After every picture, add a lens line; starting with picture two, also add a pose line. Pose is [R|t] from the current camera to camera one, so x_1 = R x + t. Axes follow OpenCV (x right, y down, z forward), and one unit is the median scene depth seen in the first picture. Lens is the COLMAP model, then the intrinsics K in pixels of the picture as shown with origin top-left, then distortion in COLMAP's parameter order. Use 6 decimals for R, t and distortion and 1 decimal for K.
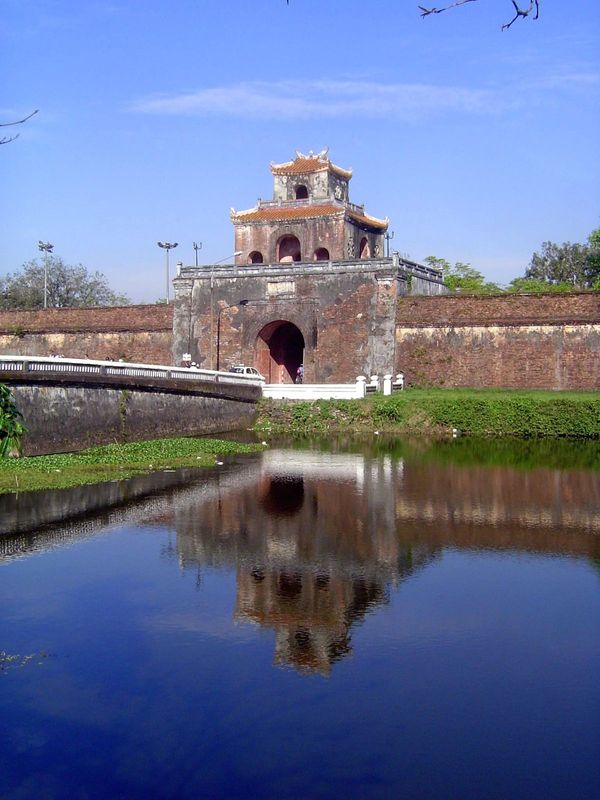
lens RADIAL K [[1031.2, 0, 300.1], [0, 1031.2, 398.9], [0, 0, 1]] dist [0.007421, 0.000000]
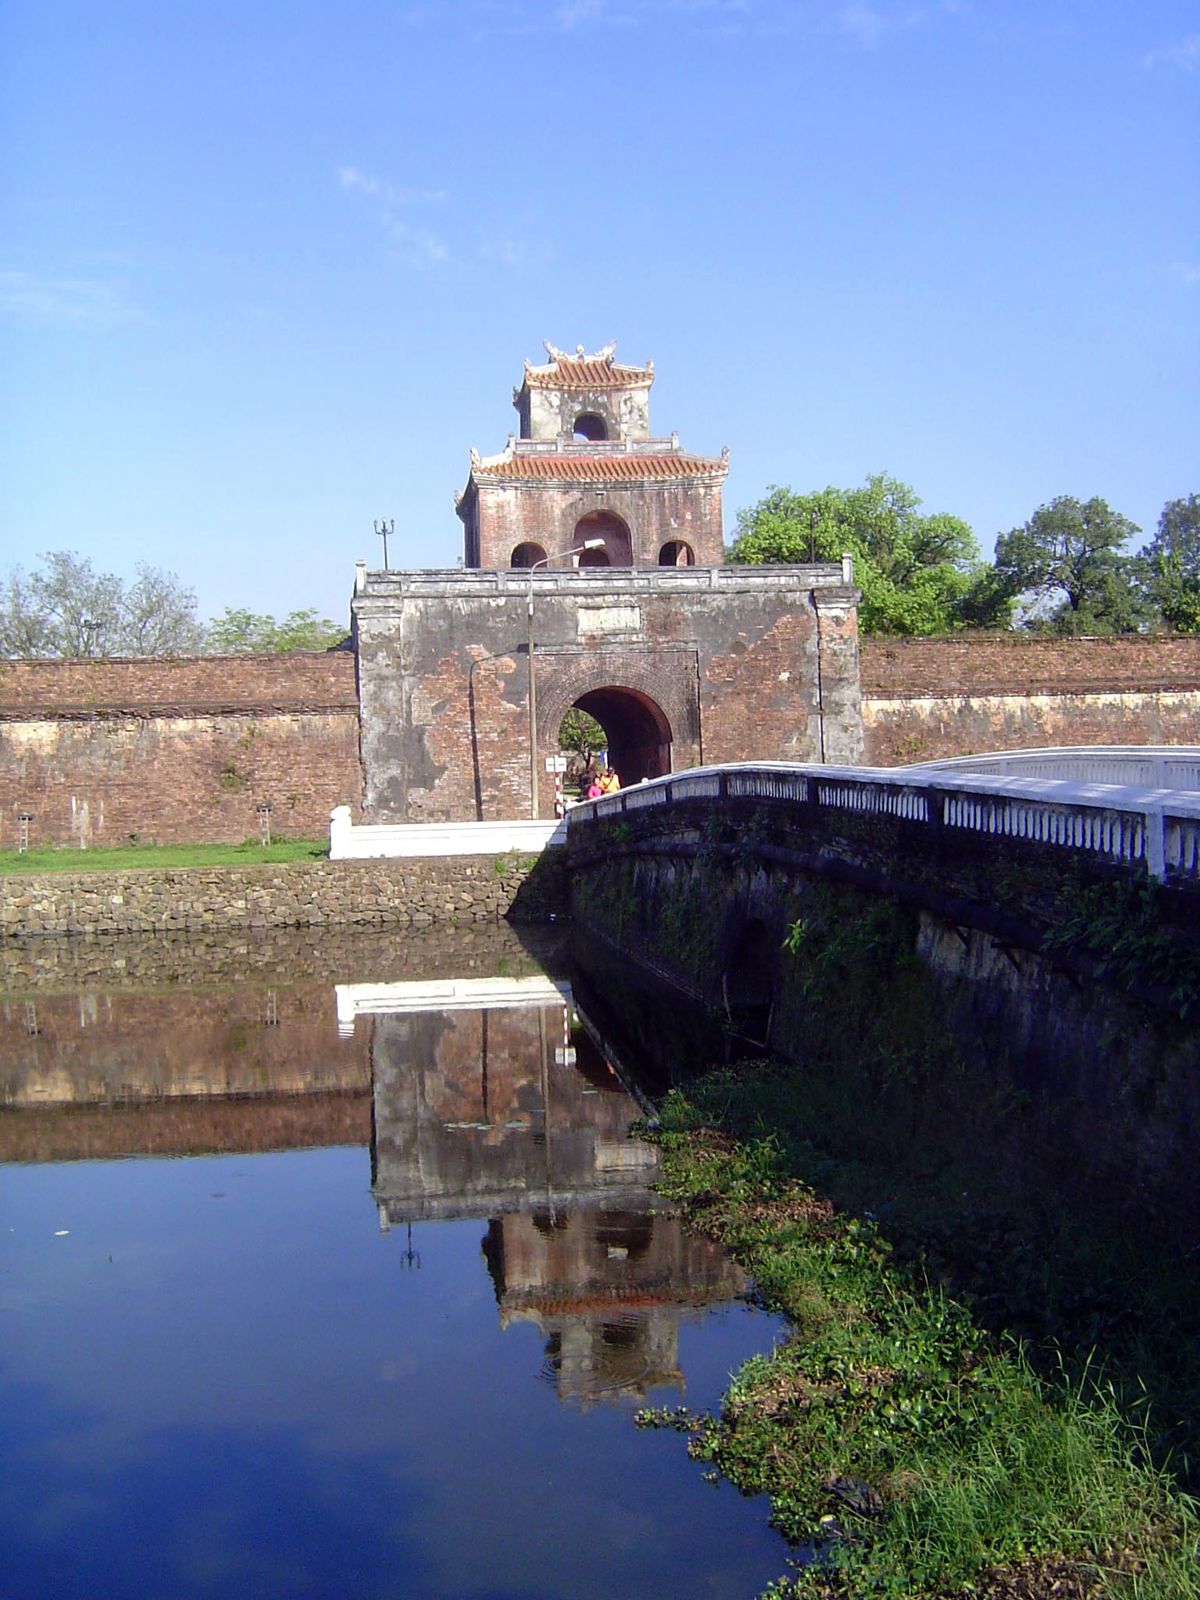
lens RADIAL K [[1806.1, 0, 600.0], [0, 1806.1, 799.8], [0, 0, 1]] dist [-0.012967, 0.000000]
pose [[0.846154, -0.034226, 0.531839, -0.475925], [0.046490, 0.998872, -0.009685, -0.014950], [-0.530907, 0.032920, 0.846790, 0.285196]]
